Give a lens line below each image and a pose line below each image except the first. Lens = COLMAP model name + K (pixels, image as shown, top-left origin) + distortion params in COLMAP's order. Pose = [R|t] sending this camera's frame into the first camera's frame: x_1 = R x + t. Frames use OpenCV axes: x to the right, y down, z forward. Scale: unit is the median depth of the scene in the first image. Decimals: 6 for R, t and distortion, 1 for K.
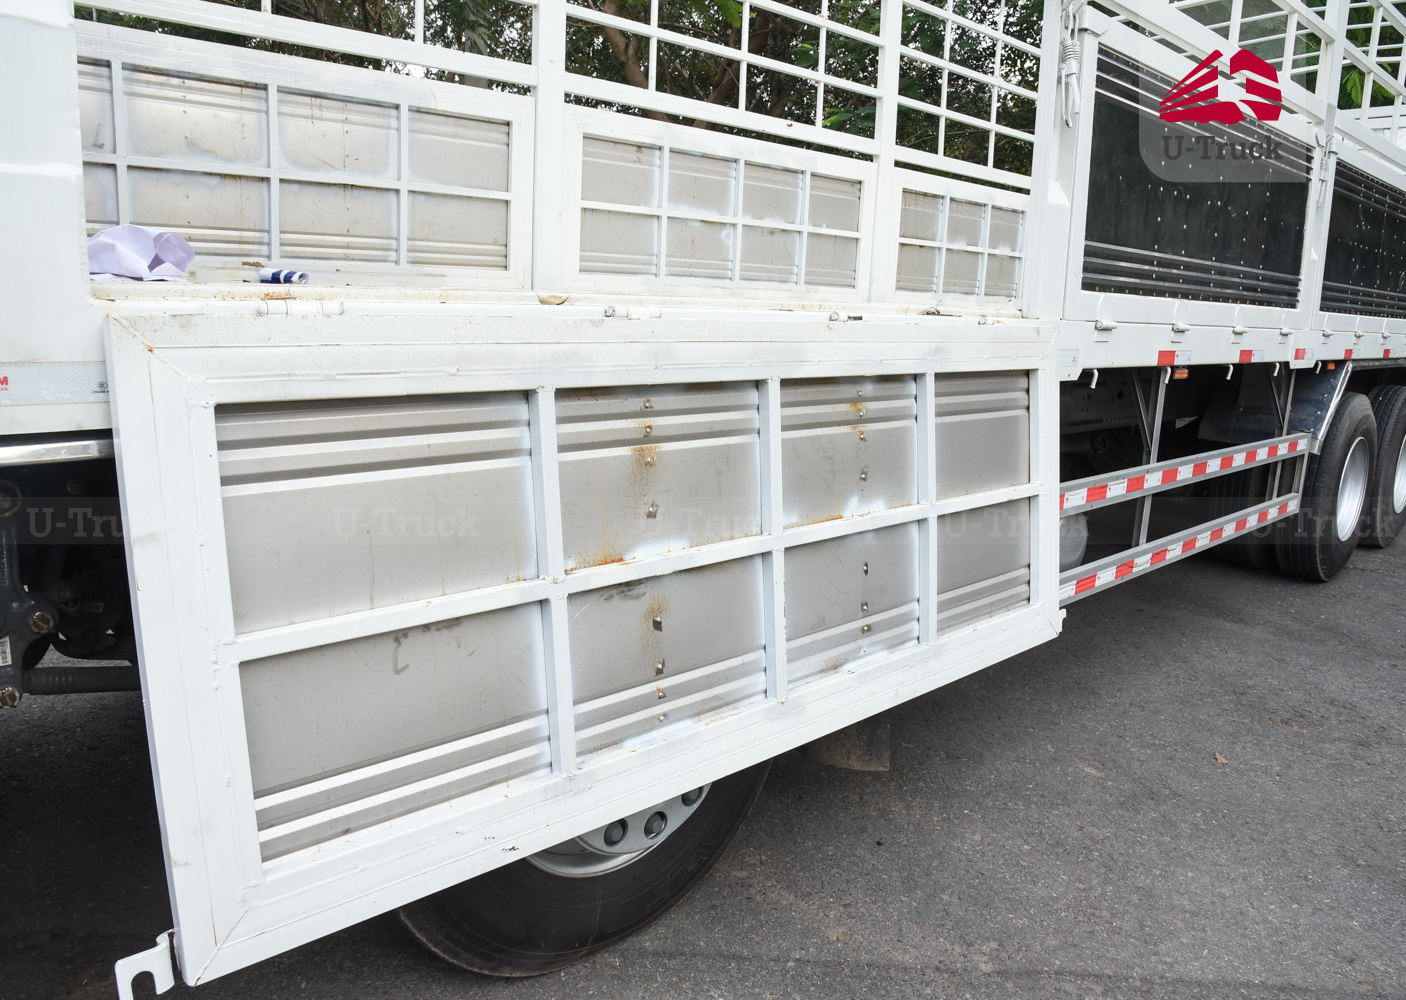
lens RADIAL K [[1011.0, 0, 695.5], [0, 1011.0, 543.5], [0, 0, 1]] dist [-0.115730, 0.054373]
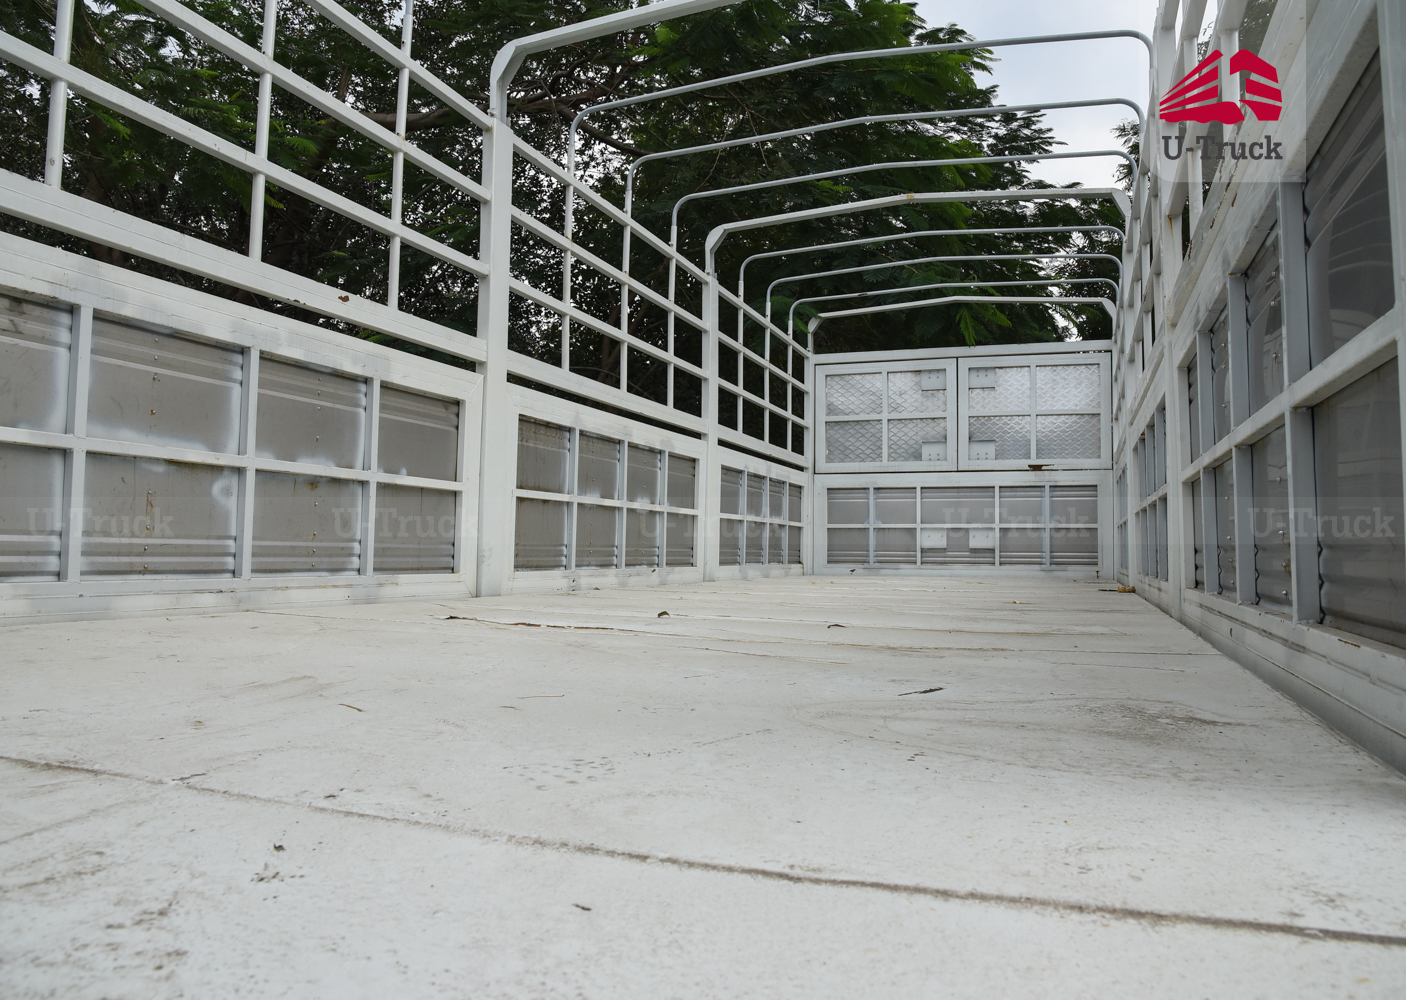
lens RADIAL K [[1011.0, 0, 678.4], [0, 1011.0, 524.1], [0, 0, 1]] dist [-0.115730, 0.054373]
pose [[0.904259, -0.004239, 0.426964, 0.024572], [0.110055, 0.968478, -0.223468, -0.146963], [-0.412558, 0.249062, 0.876222, 0.448483]]
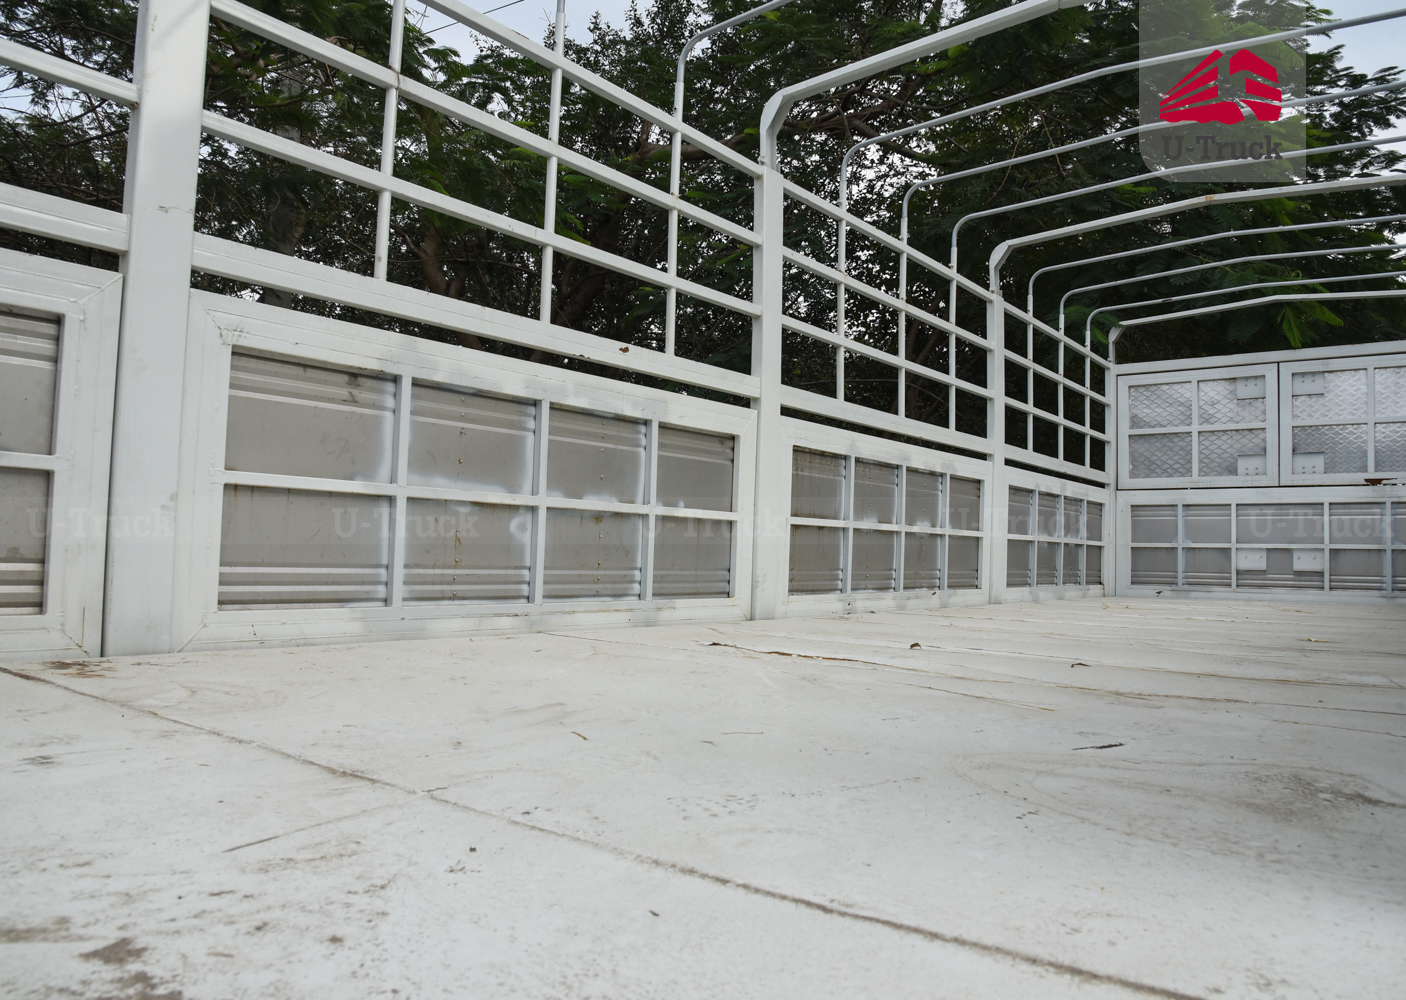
lens RADIAL K [[1011.0, 0, 666.1], [0, 1011.0, 527.6], [0, 0, 1]] dist [-0.115730, 0.054373]
pose [[0.992162, -0.001726, 0.124946, 0.040740], [0.033422, 0.967141, -0.252033, -0.149735], [-0.120405, 0.254233, 0.959619, 0.407776]]
